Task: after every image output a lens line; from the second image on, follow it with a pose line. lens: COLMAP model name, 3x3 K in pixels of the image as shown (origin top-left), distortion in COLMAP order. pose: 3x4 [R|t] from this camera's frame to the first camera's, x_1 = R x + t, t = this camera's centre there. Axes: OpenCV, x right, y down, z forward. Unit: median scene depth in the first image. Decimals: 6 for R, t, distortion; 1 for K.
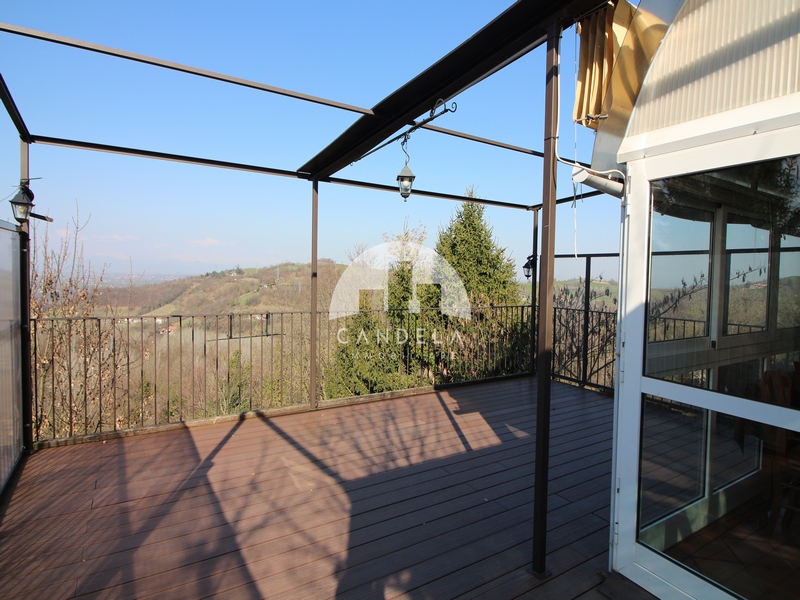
lens RADIAL K [[417.6, 0, 399.1], [0, 417.6, 296.0], [0, 0, 1]] dist [-0.004480, -0.002032]
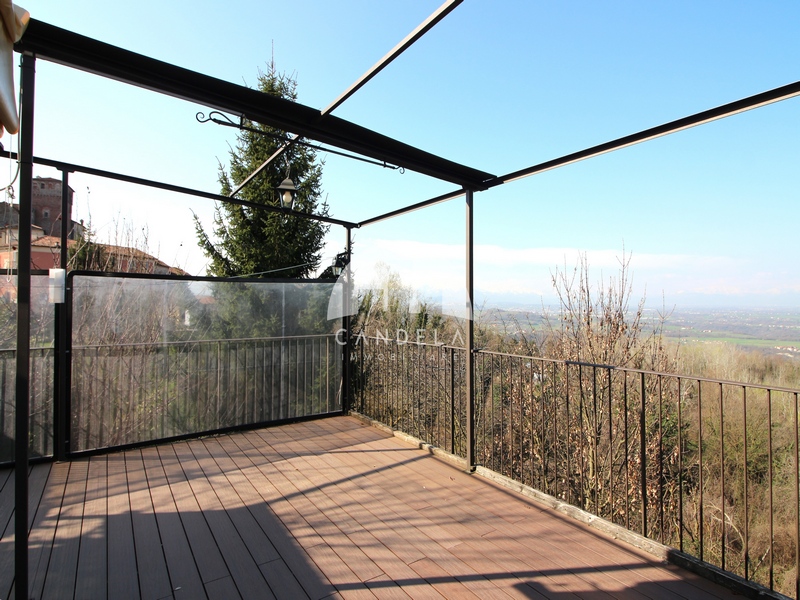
lens RADIAL K [[417.6, 0, 399.1], [0, 417.6, 296.0], [0, 0, 1]] dist [-0.004480, -0.002032]
pose [[0.089019, -0.035665, -0.995391, 0.808087], [-0.051332, 0.997866, -0.040344, -0.045580], [0.994706, 0.054686, 0.086998, 1.012126]]
